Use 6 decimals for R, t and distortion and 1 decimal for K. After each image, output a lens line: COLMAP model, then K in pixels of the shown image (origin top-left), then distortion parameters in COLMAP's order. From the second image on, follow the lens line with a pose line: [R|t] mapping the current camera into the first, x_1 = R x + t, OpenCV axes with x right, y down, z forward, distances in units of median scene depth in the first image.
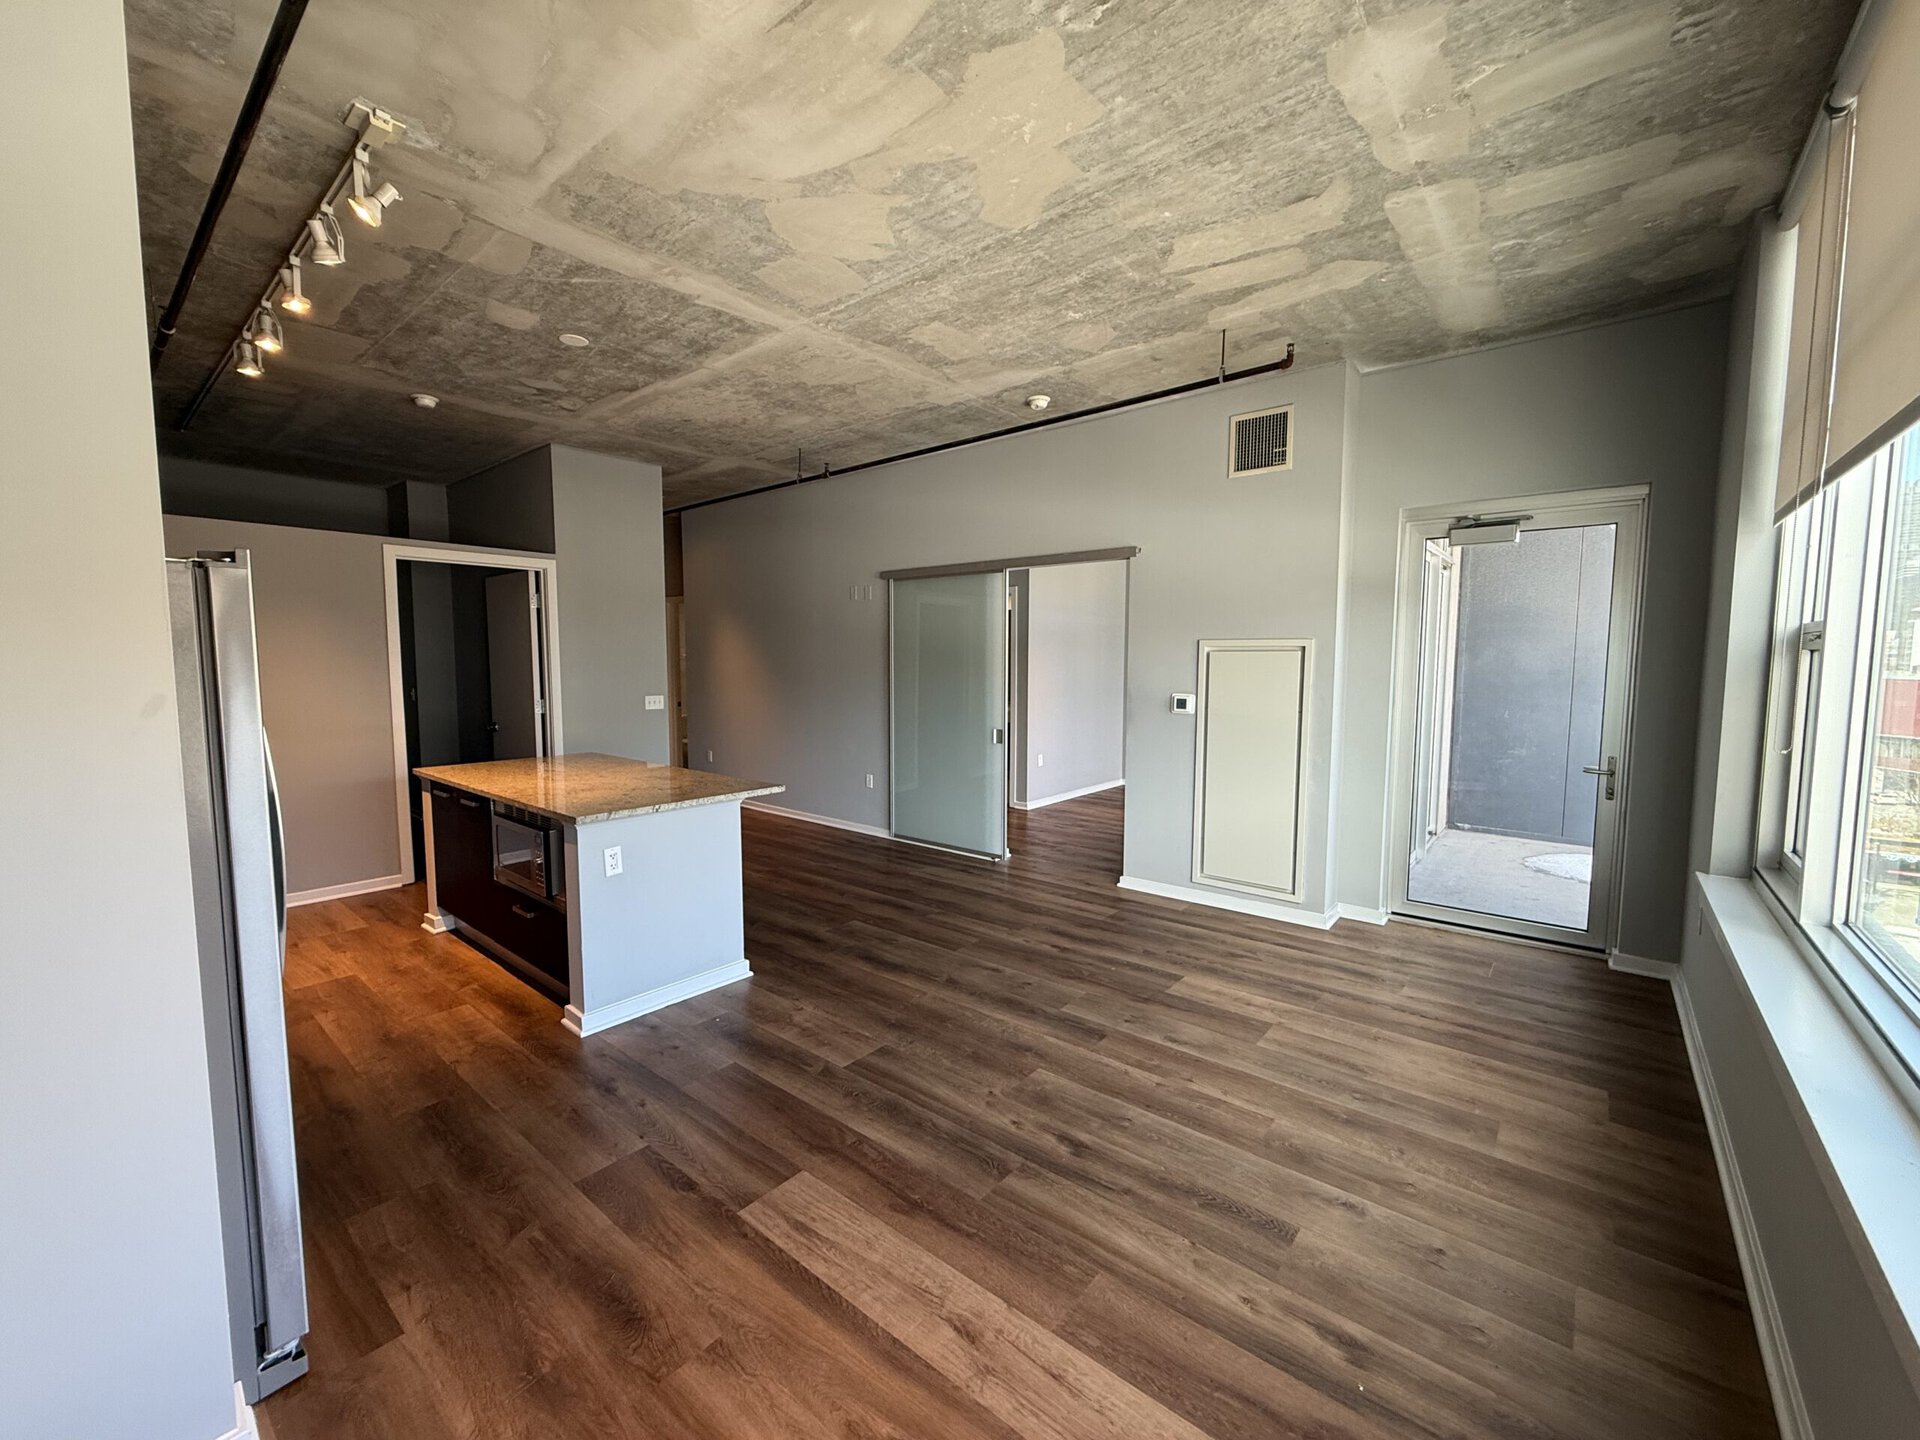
lens RADIAL K [[764.3, 0, 952.5], [0, 764.3, 719.4], [0, 0, 1]] dist [0.000721, 0.000189]
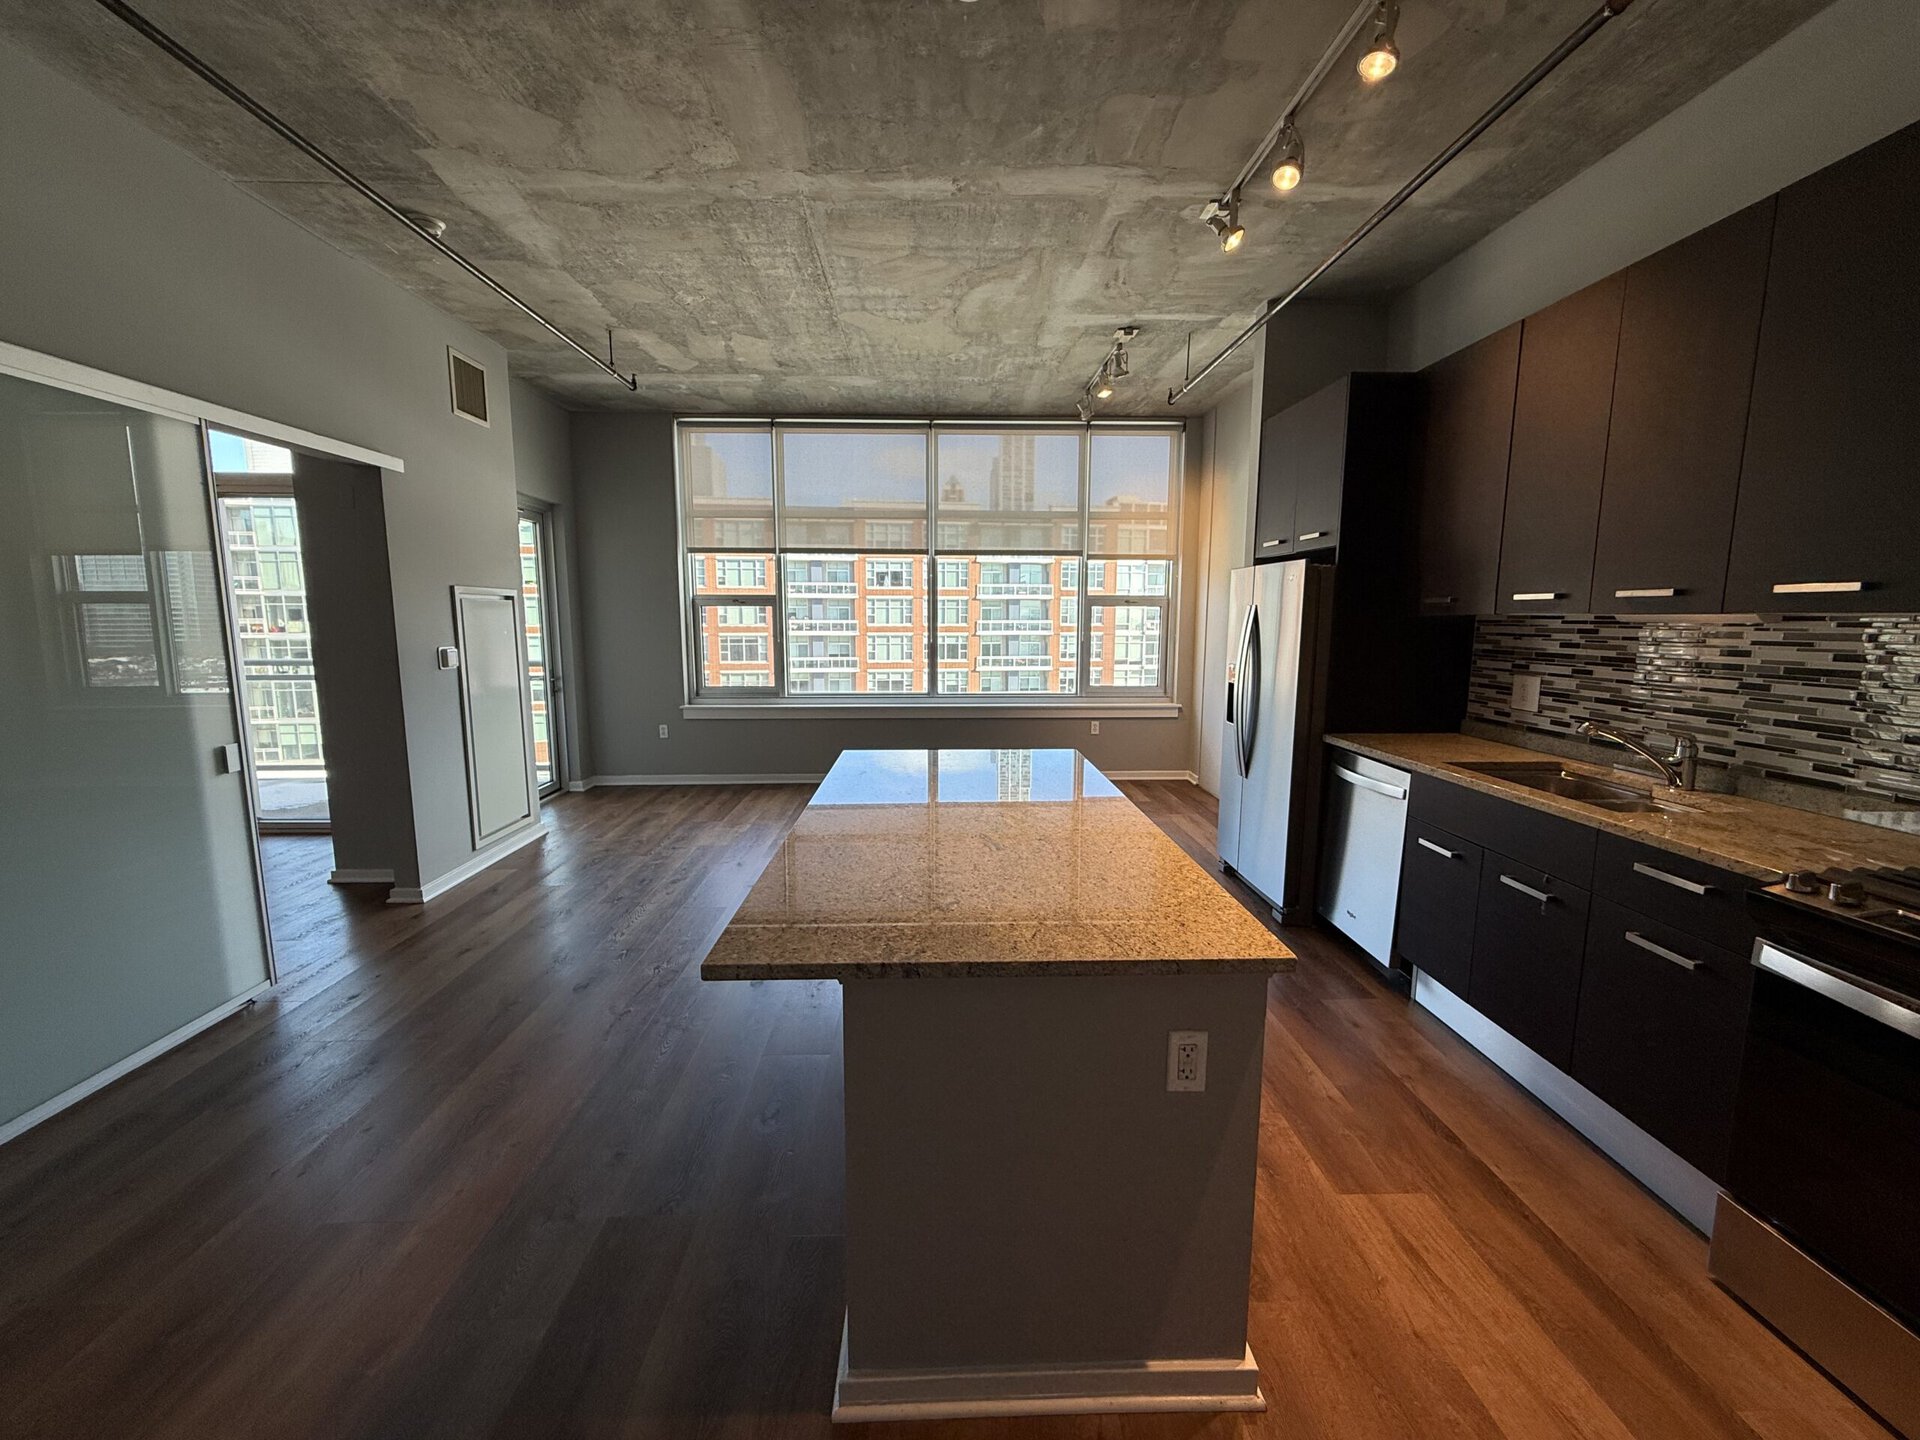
lens RADIAL K [[764.3, 0, 953.0], [0, 764.3, 719.1], [0, 0, 1]] dist [0.000721, 0.000189]
pose [[-0.664888, -0.109075, 0.738936, -0.930956], [0.050729, 0.980402, 0.190363, -0.112857], [-0.745218, 0.164055, -0.646325, 1.445035]]
